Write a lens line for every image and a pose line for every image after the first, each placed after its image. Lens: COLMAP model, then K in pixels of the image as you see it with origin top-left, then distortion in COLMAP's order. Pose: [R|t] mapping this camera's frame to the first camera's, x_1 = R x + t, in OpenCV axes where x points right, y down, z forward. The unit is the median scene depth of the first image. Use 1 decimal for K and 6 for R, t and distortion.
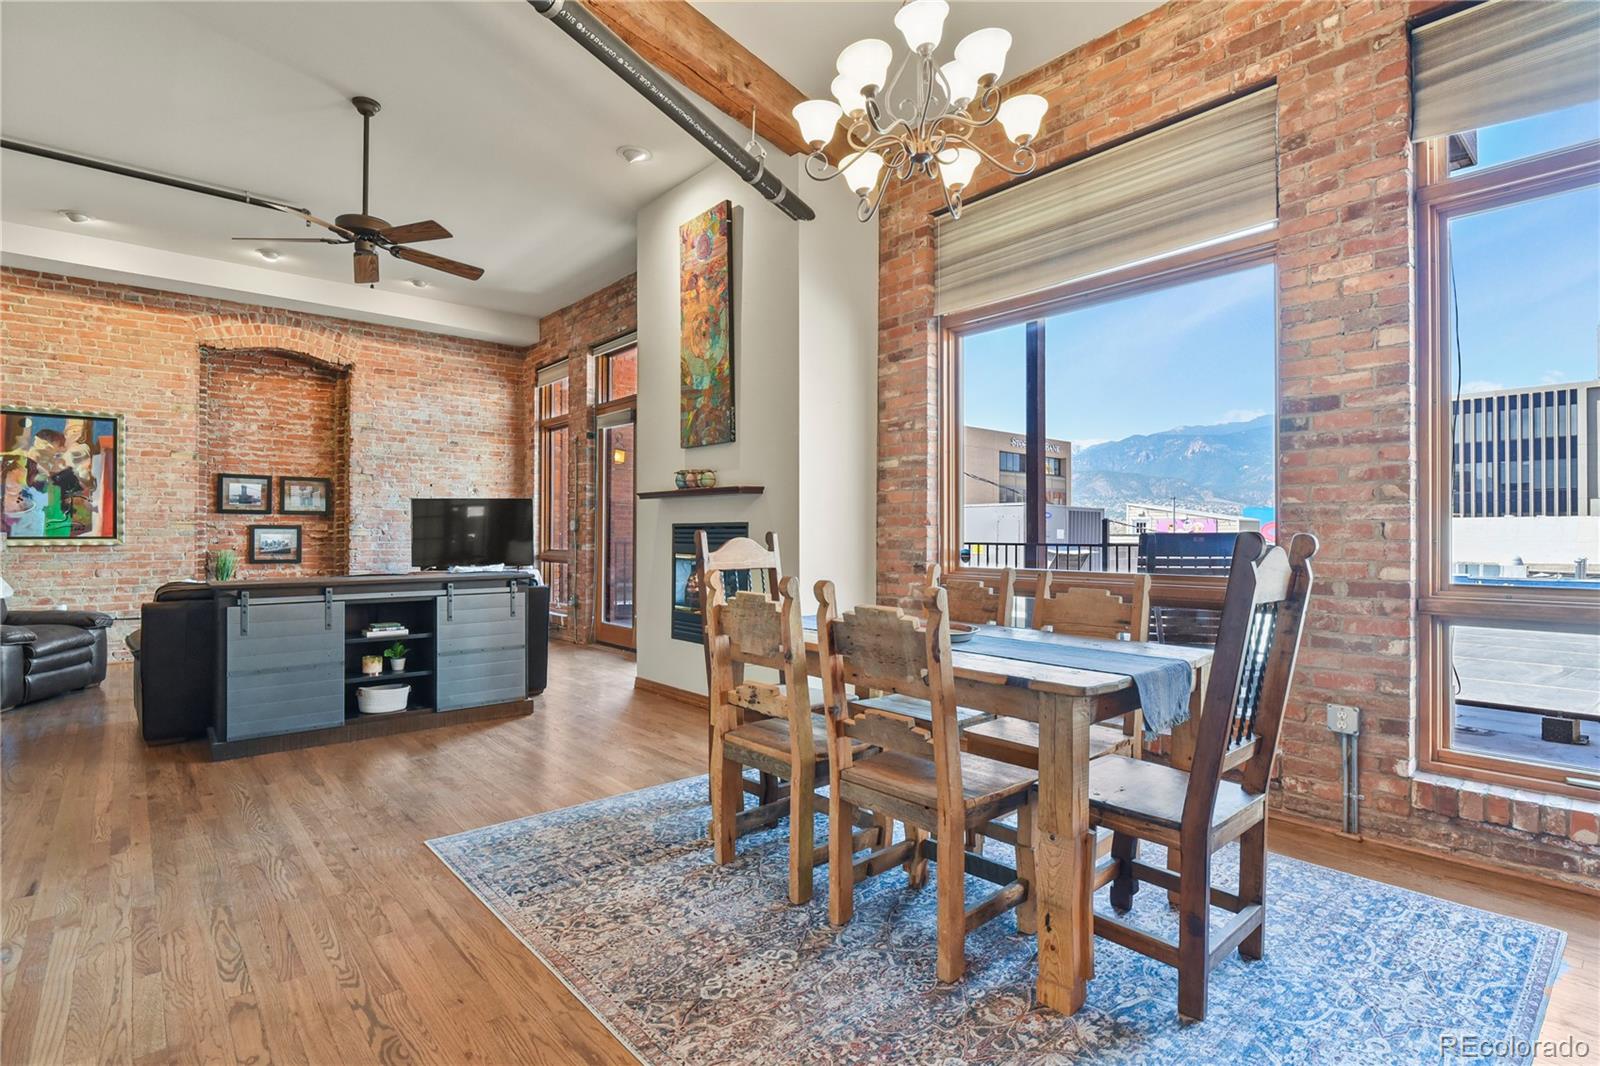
lens RADIAL K [[773.8, 0, 809.1], [0, 773.8, 530.3], [0, 0, 1]] dist [-0.001685, -0.005449]
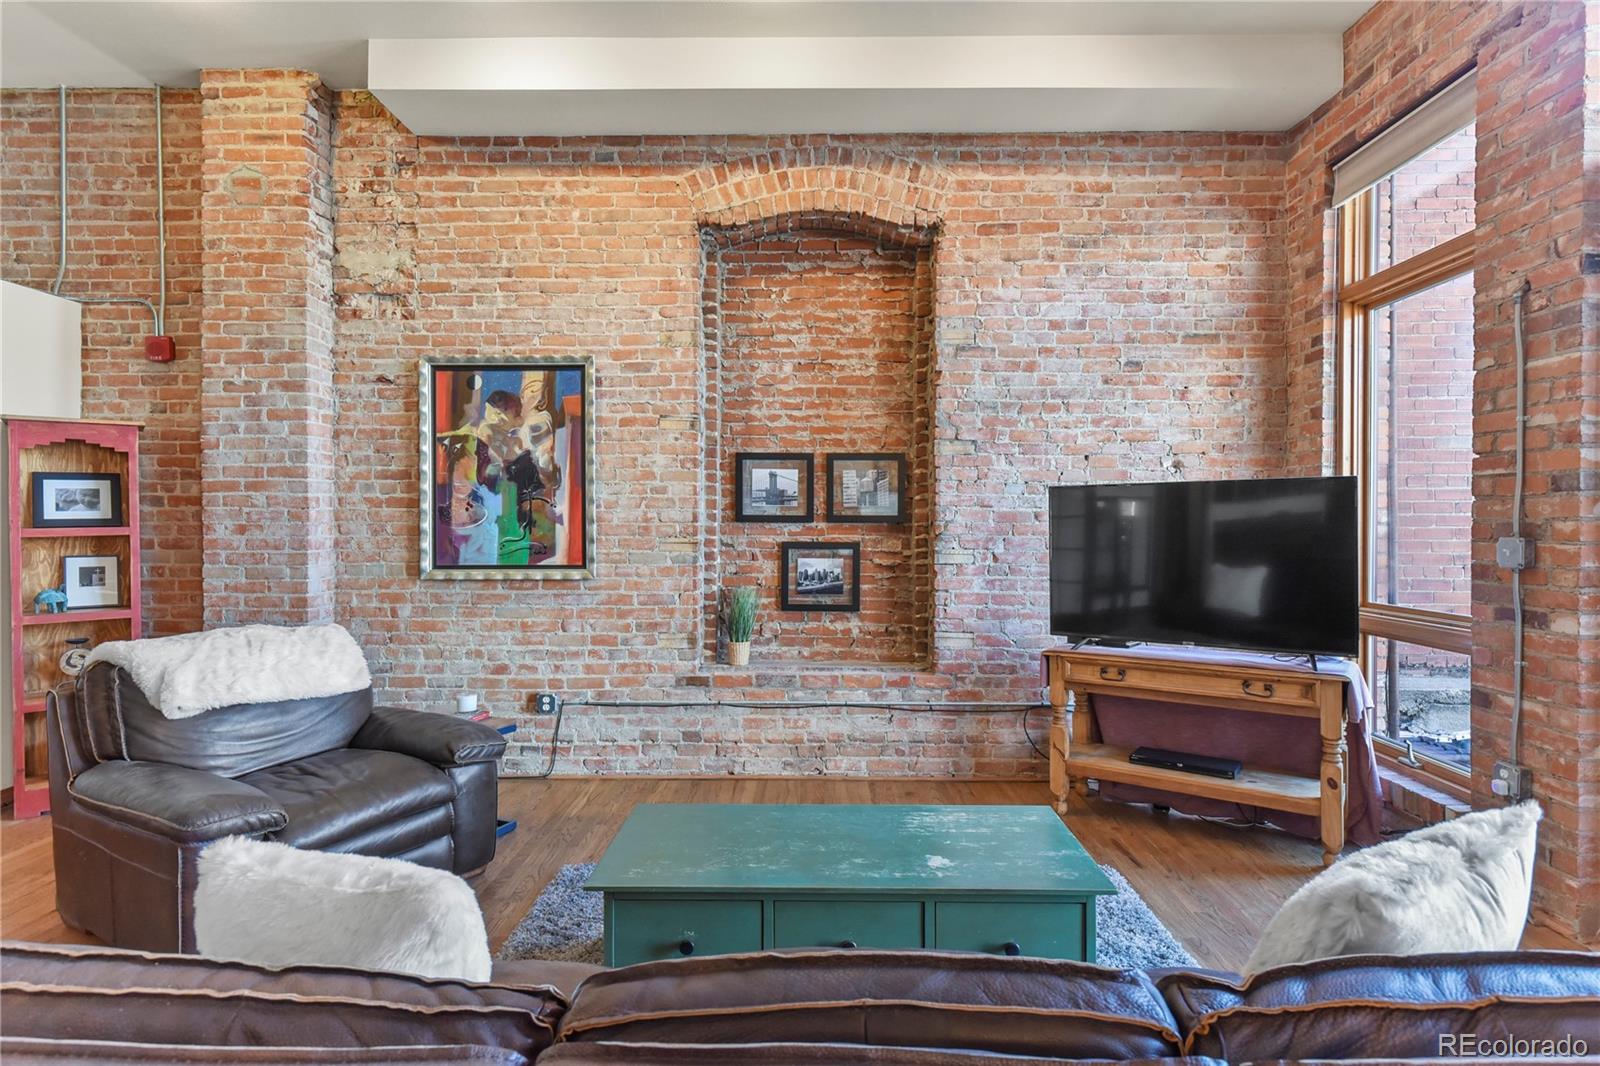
lens RADIAL K [[835.0, 0, 810.7], [0, 835.0, 529.0], [0, 0, 1]] dist [0.012593, -0.005575]
pose [[0.743901, 0.002896, -0.668284, -0.338555], [0.003406, 0.999961, 0.008125, -0.023917], [0.668281, -0.008320, 0.743862, 0.629199]]
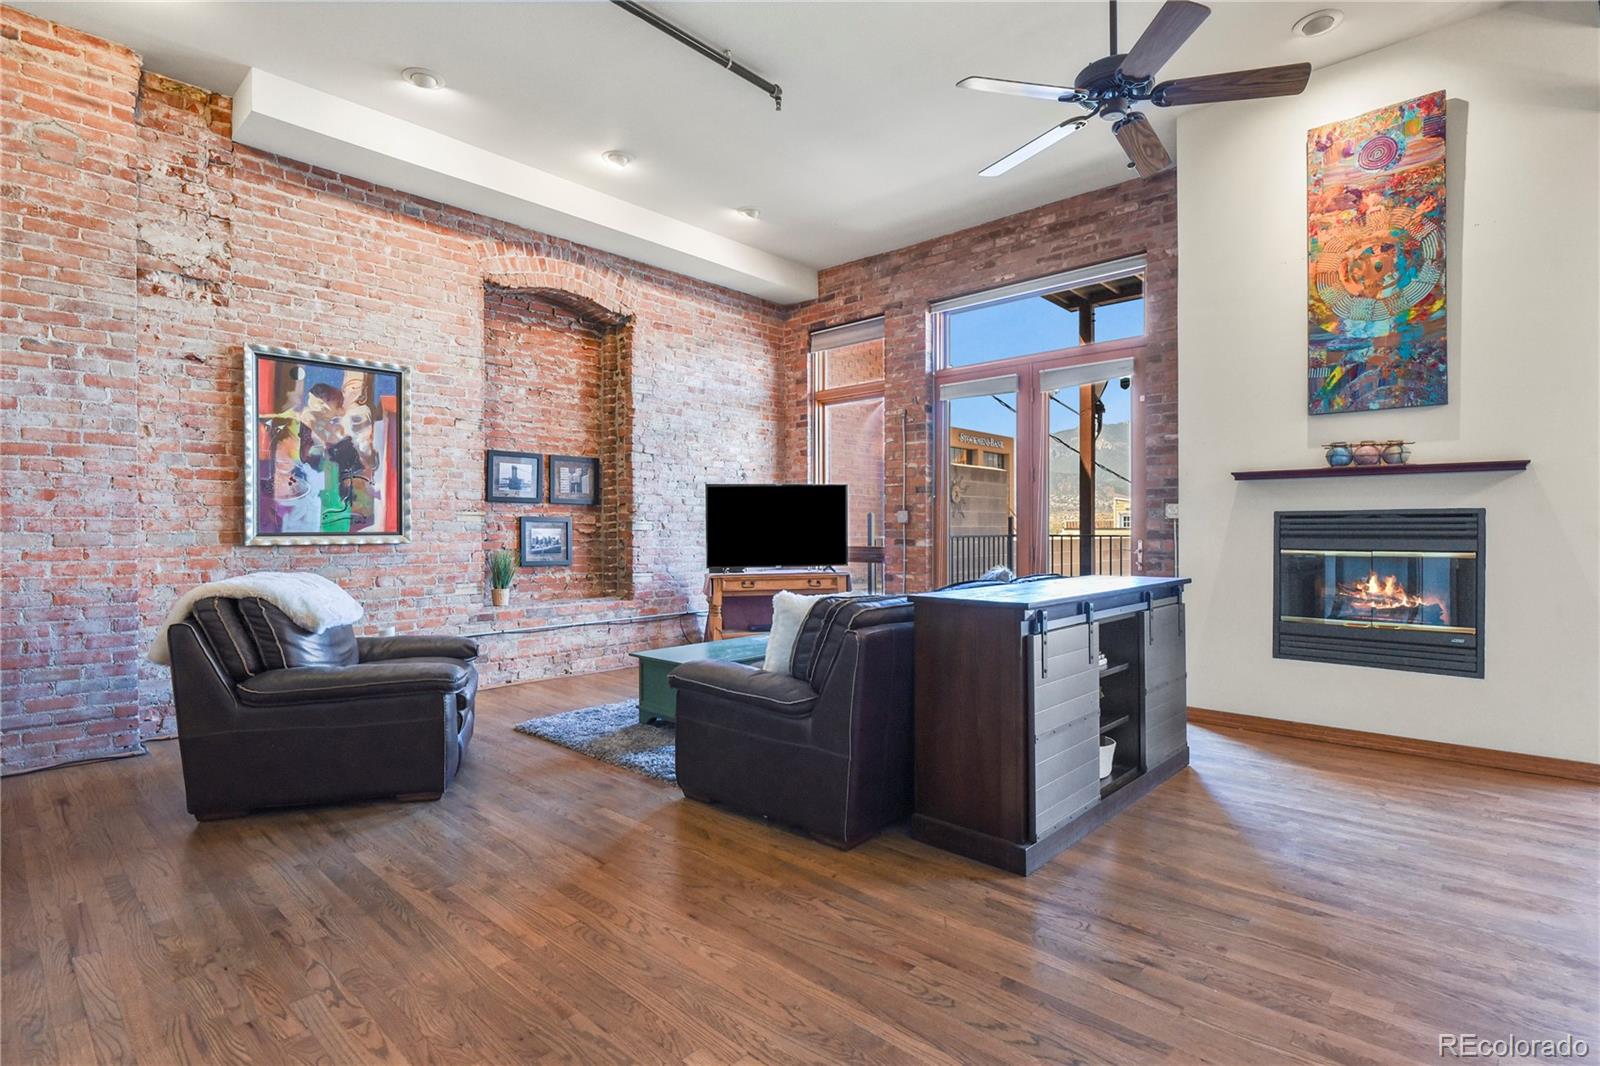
lens RADIAL K [[773.8, 0, 810.3], [0, 773.8, 531.5], [0, 0, 1]] dist [-0.001685, -0.005449]
pose [[0.994092, -0.004550, 0.108441, -0.580892], [0.003741, 0.999964, 0.007655, 0.003311], [-0.108472, -0.007204, 0.994073, 0.215037]]
